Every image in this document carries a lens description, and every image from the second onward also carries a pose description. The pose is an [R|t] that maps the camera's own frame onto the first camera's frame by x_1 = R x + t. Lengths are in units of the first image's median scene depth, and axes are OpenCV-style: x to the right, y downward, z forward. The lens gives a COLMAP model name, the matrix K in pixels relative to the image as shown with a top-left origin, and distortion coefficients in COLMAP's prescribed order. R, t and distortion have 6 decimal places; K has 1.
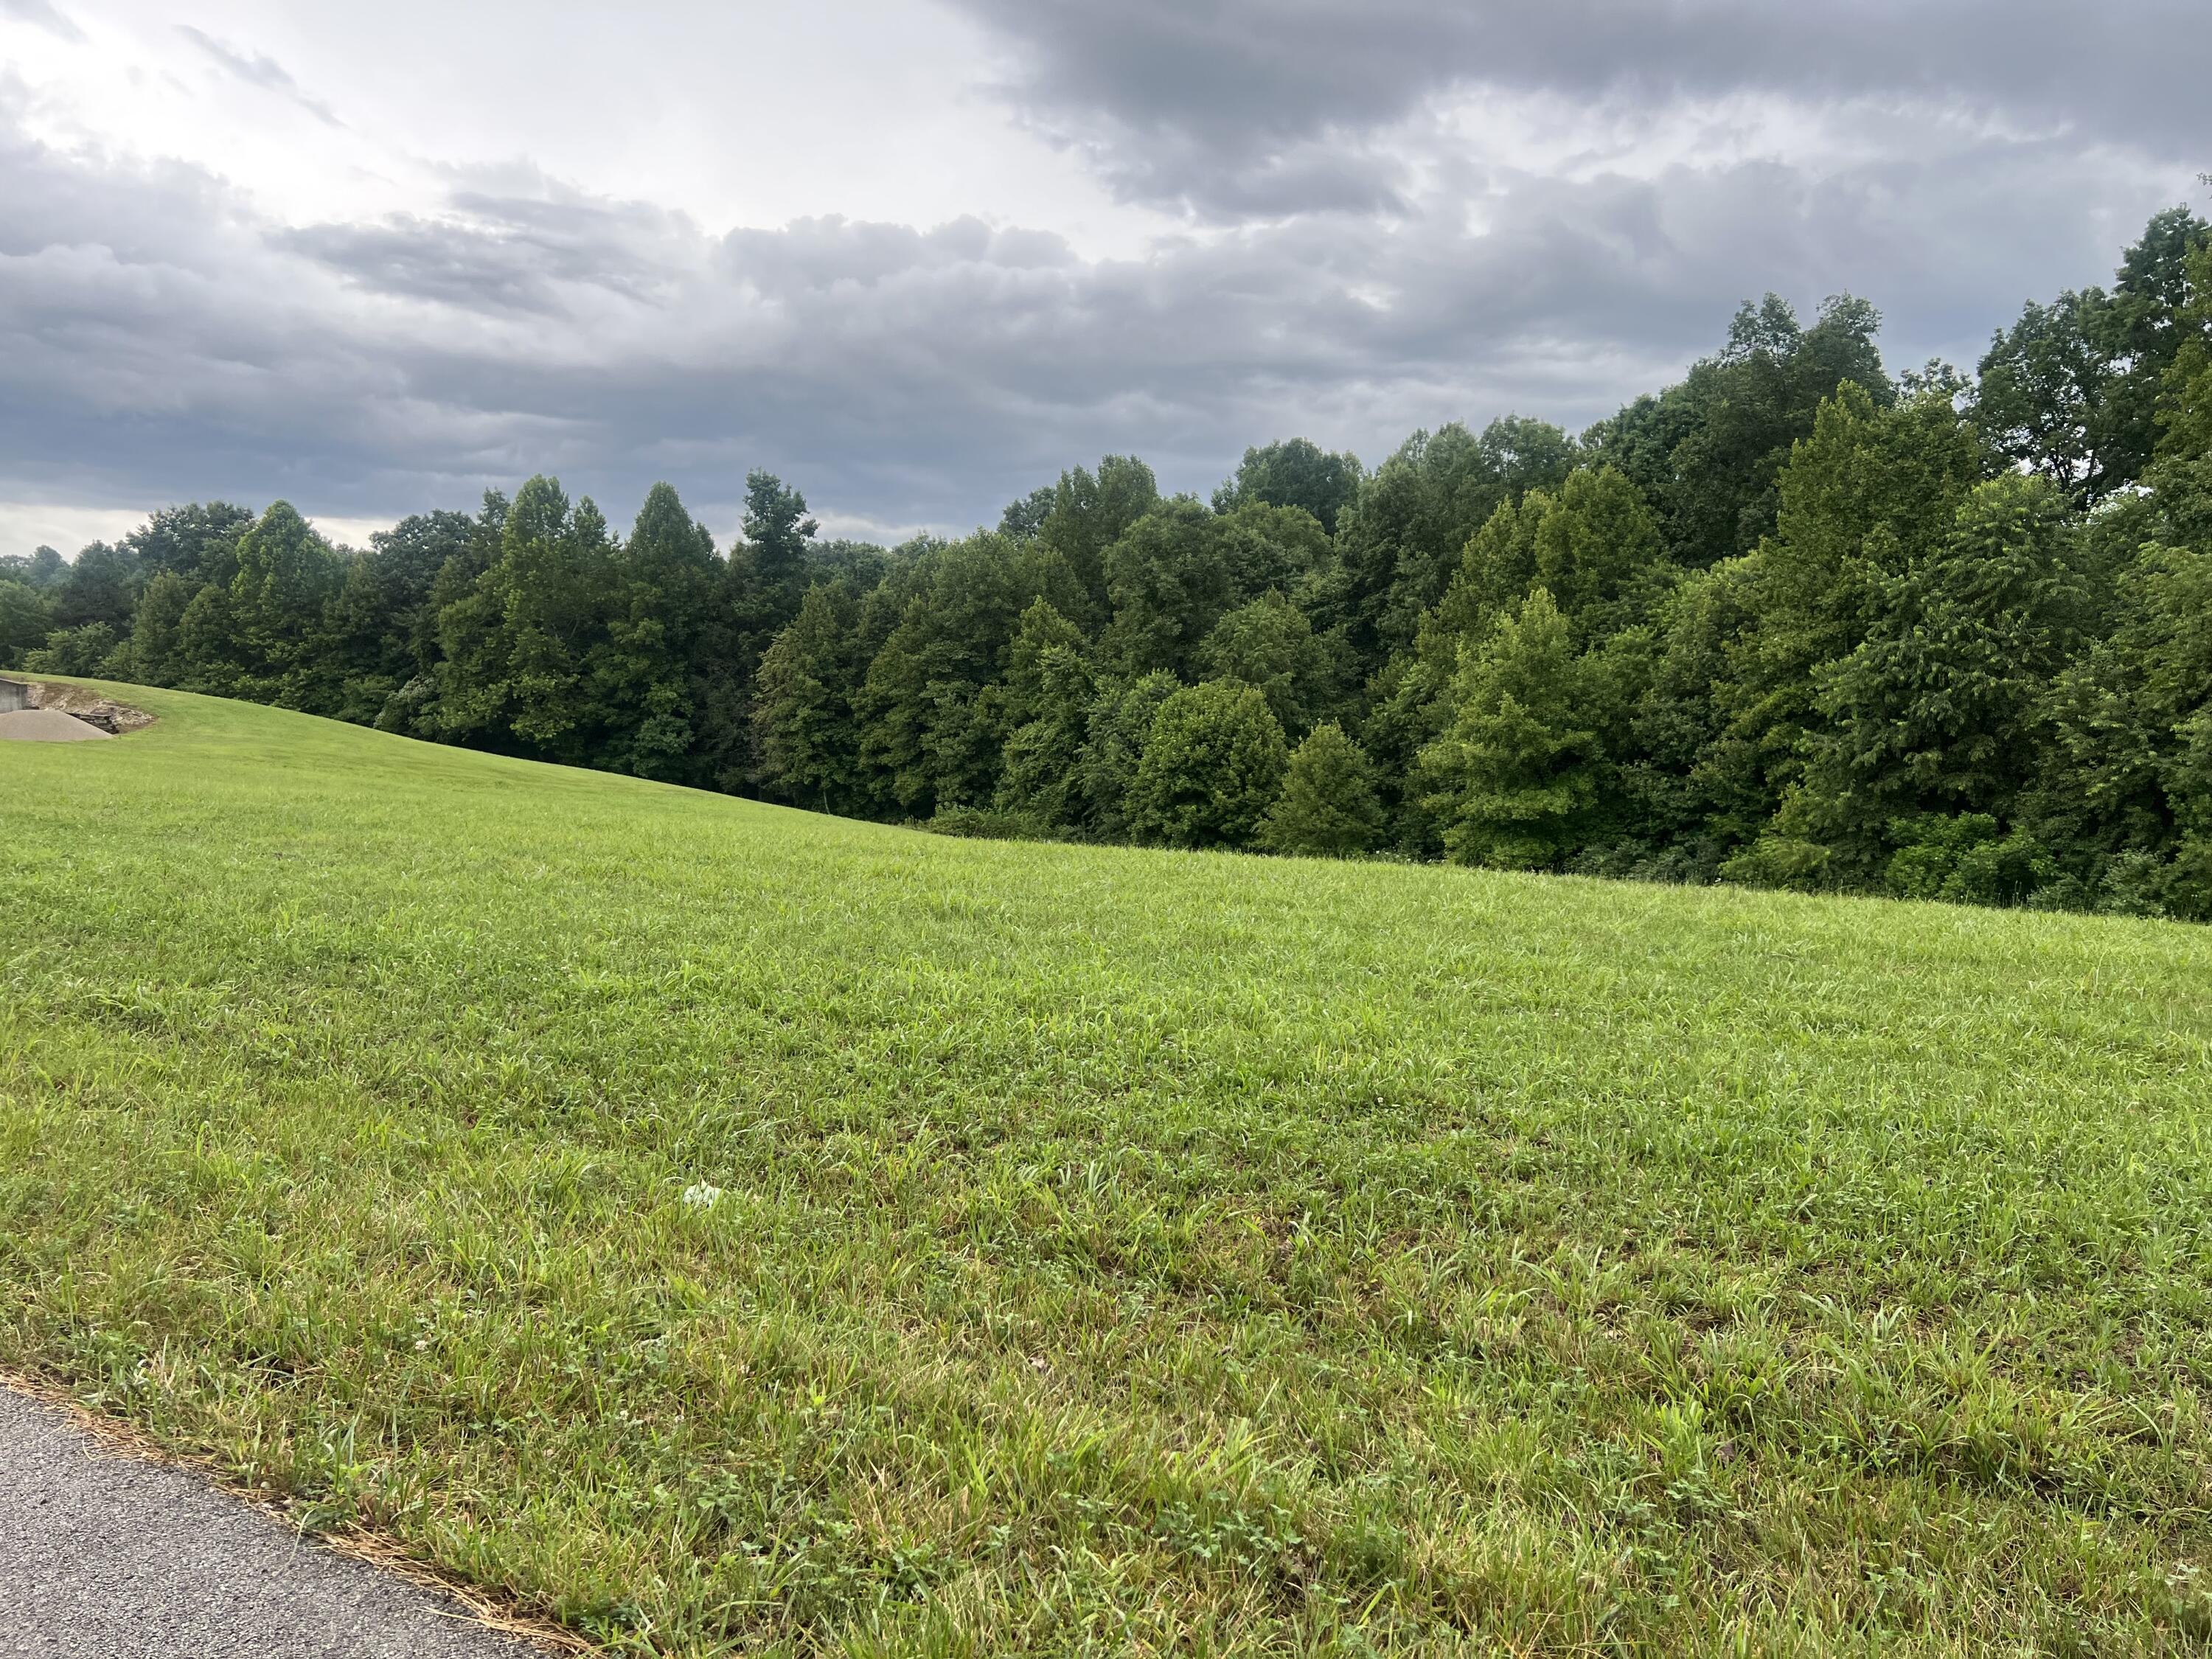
lens RADIAL K [[1640.7, 0, 1122.5], [0, 1640.7, 860.2], [0, 0, 1]] dist [0.053270, -0.059136]
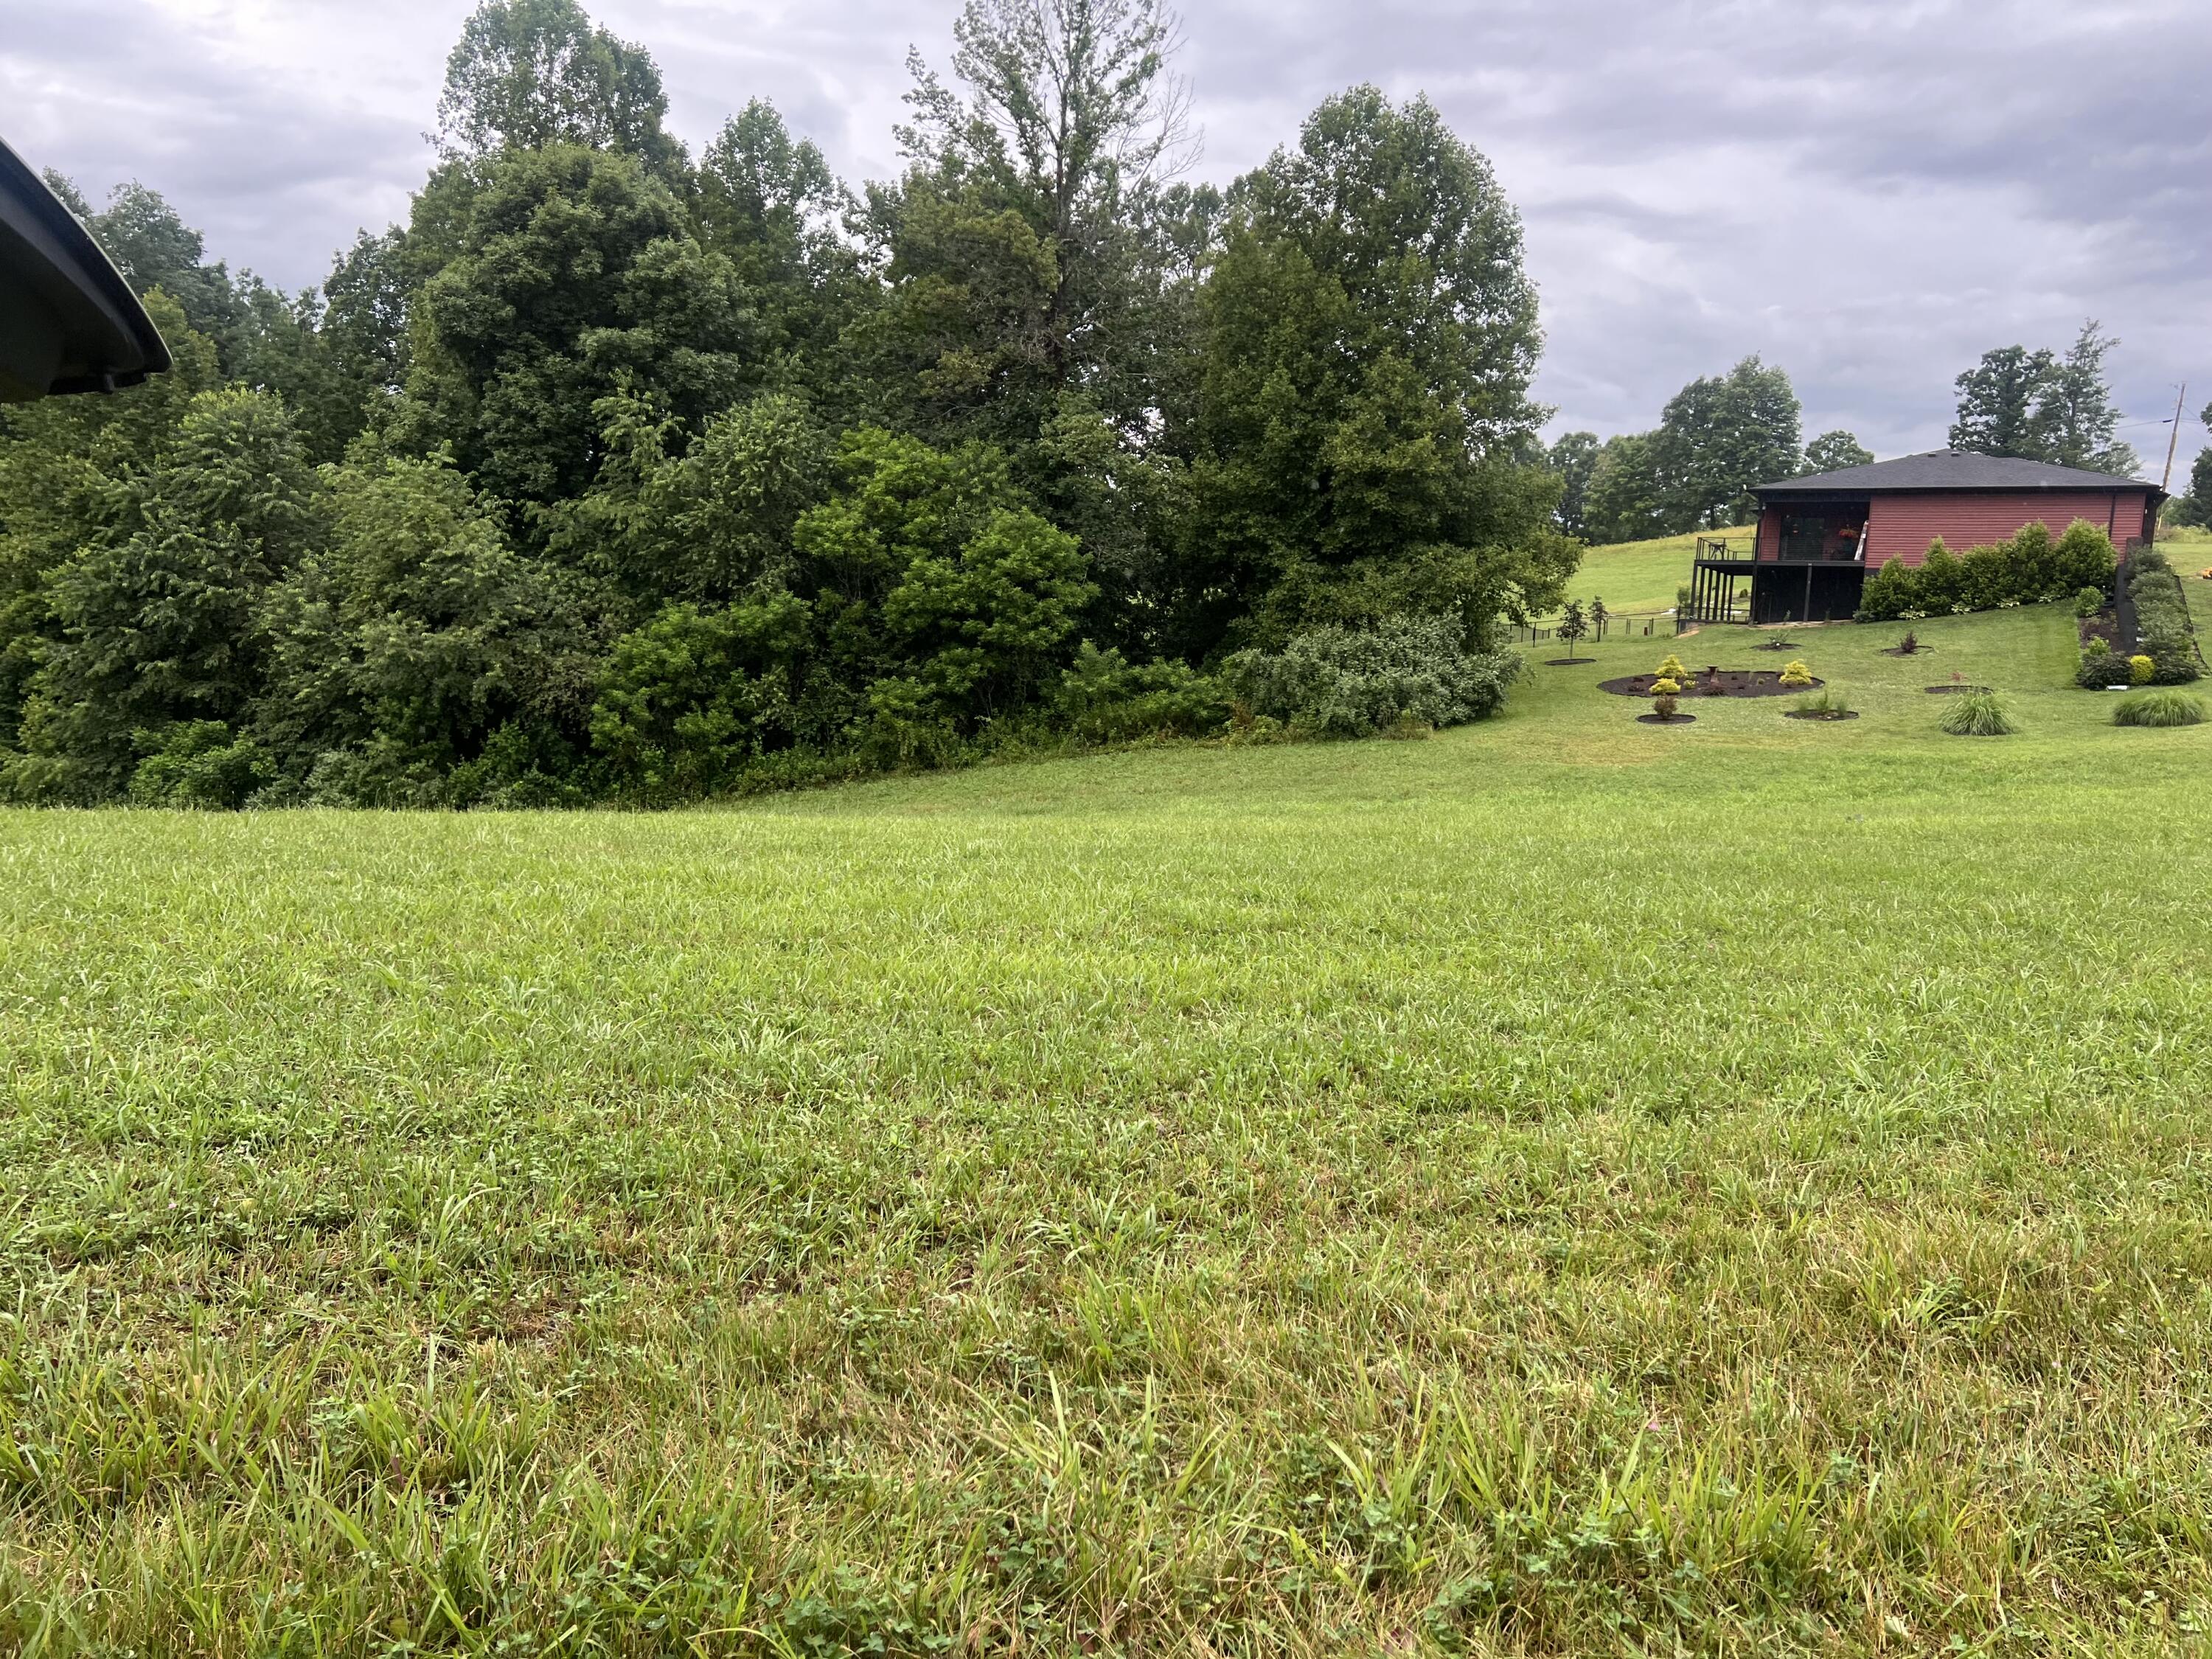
lens RADIAL K [[1640.7, 0, 1102.2], [0, 1640.7, 836.7], [0, 0, 1]] dist [0.053270, -0.059136]
pose [[0.697721, -0.084036, 0.711423, 0.164198], [0.057415, 0.996461, 0.061397, 0.011818], [-0.714065, -0.001992, 0.700077, -0.108327]]
